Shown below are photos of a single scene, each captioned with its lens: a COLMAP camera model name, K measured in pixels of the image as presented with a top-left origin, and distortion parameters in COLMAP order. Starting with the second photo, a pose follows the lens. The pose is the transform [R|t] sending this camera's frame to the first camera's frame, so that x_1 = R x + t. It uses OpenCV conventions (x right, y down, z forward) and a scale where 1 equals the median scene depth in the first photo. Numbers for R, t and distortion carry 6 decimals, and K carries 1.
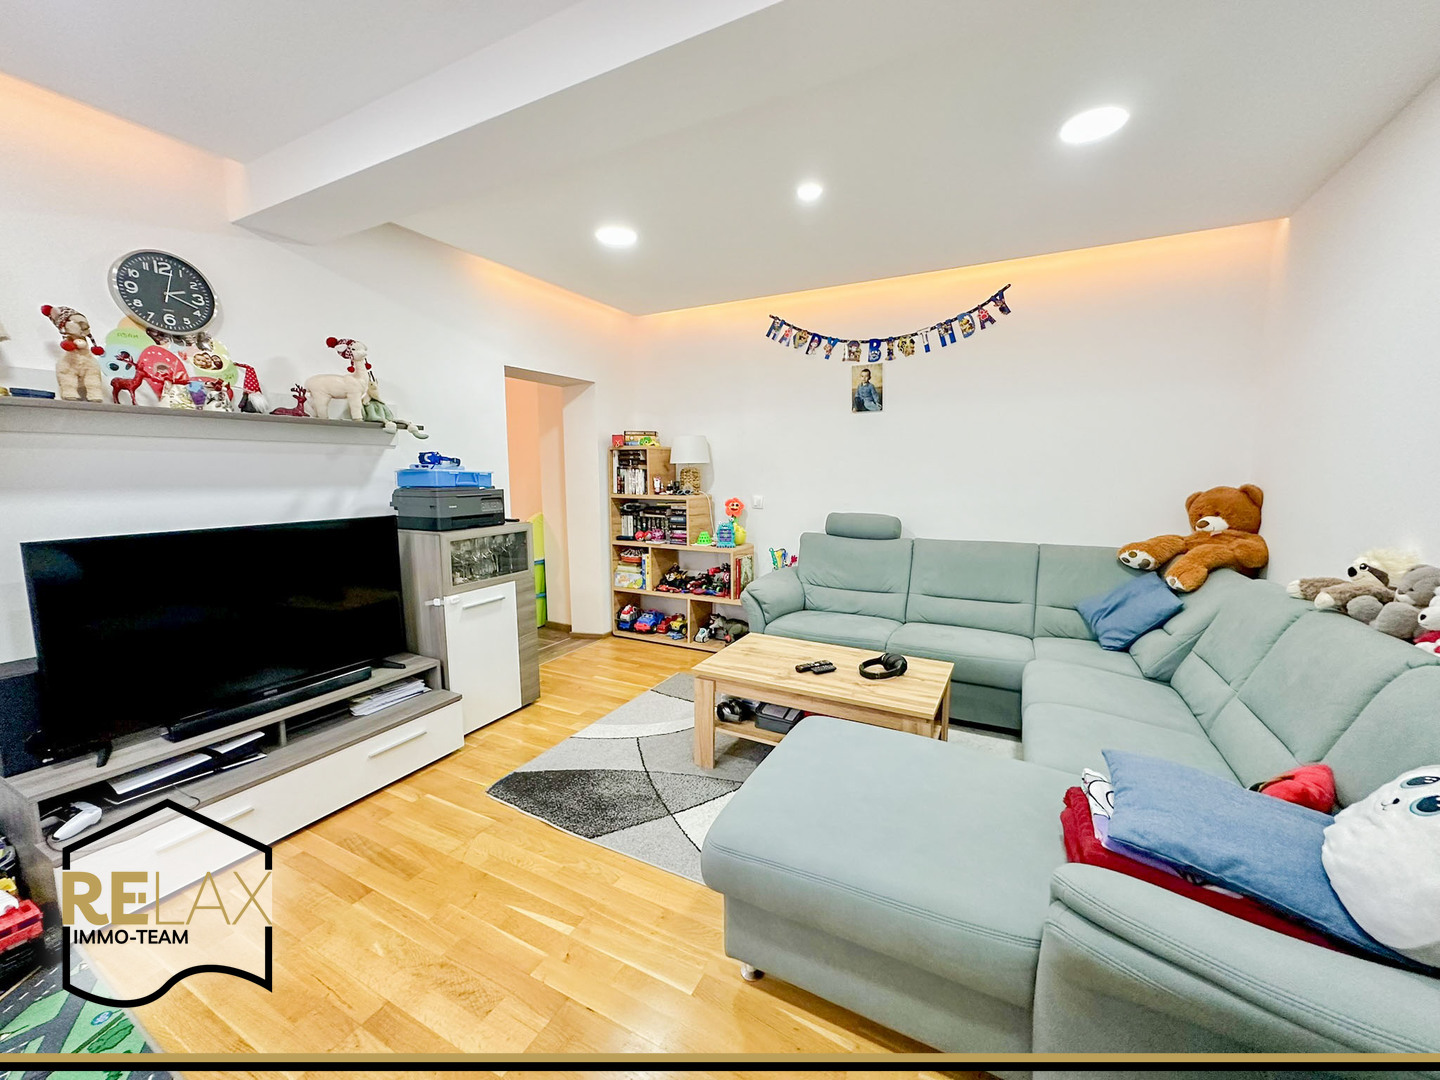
lens RADIAL K [[576.0, 0, 720.0], [0, 576.0, 540.0], [0, 0, 1]] dist [0.000574, 0.000081]
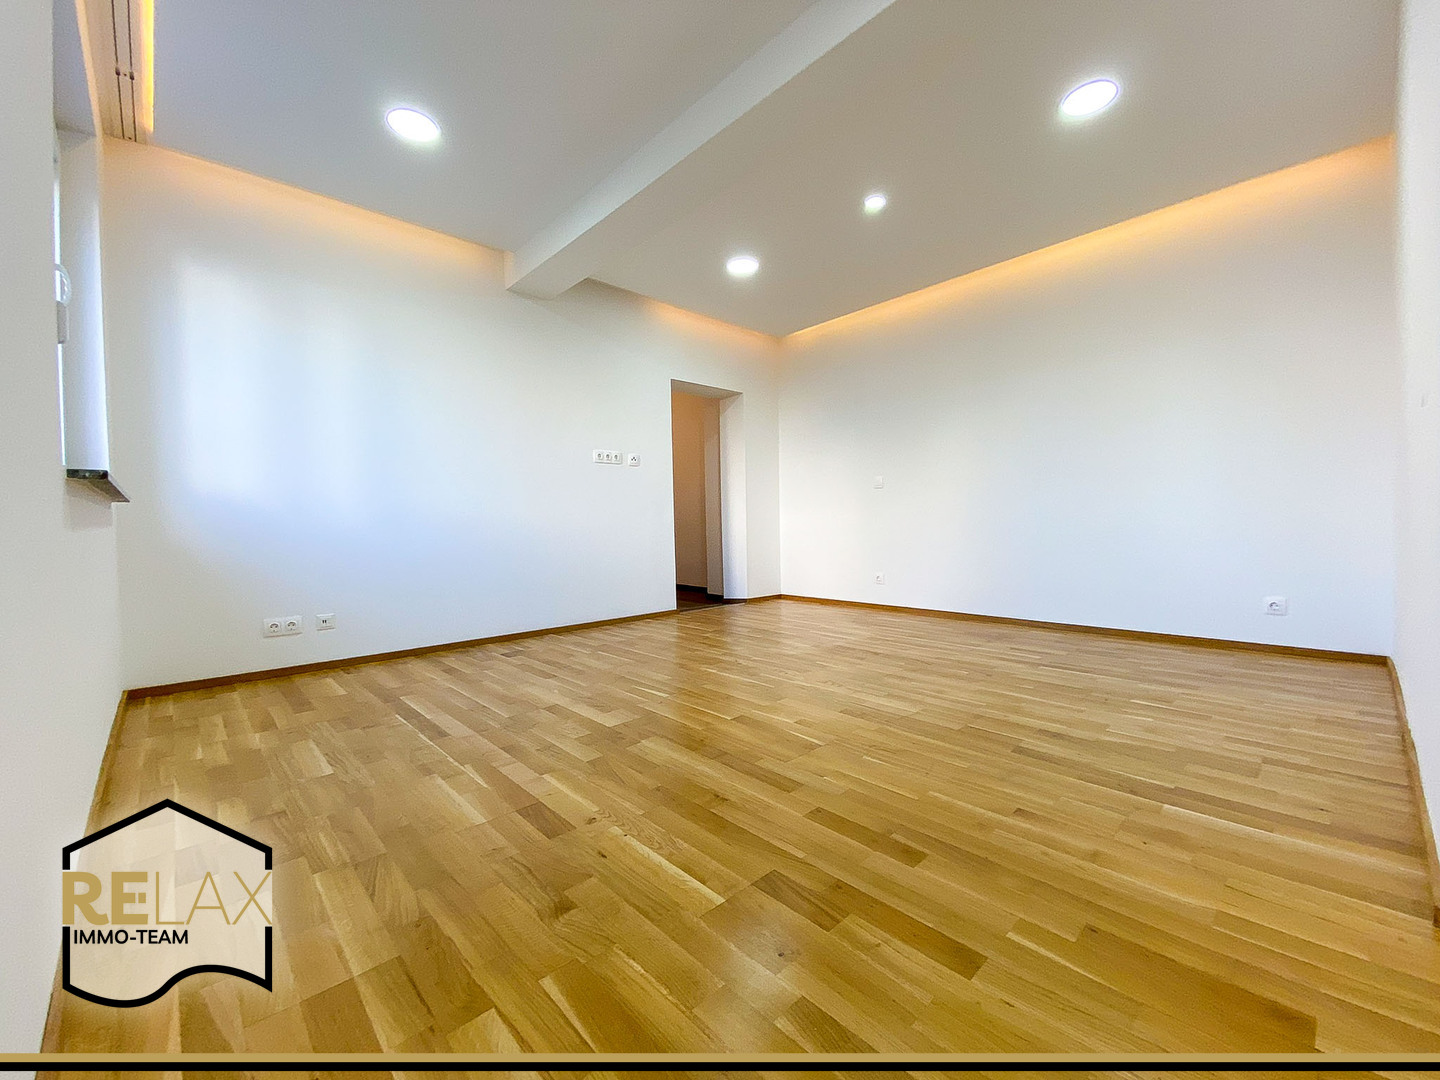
lens RADIAL K [[578.4, 0, 713.3], [0, 578.4, 540.6], [0, 0, 1]] dist [0.030603, -0.022531]
pose [[0.940401, -0.011713, -0.339866, 0.262603], [-0.021608, 0.995329, -0.094092, 0.293312], [0.339381, 0.095828, 0.935755, -0.287757]]
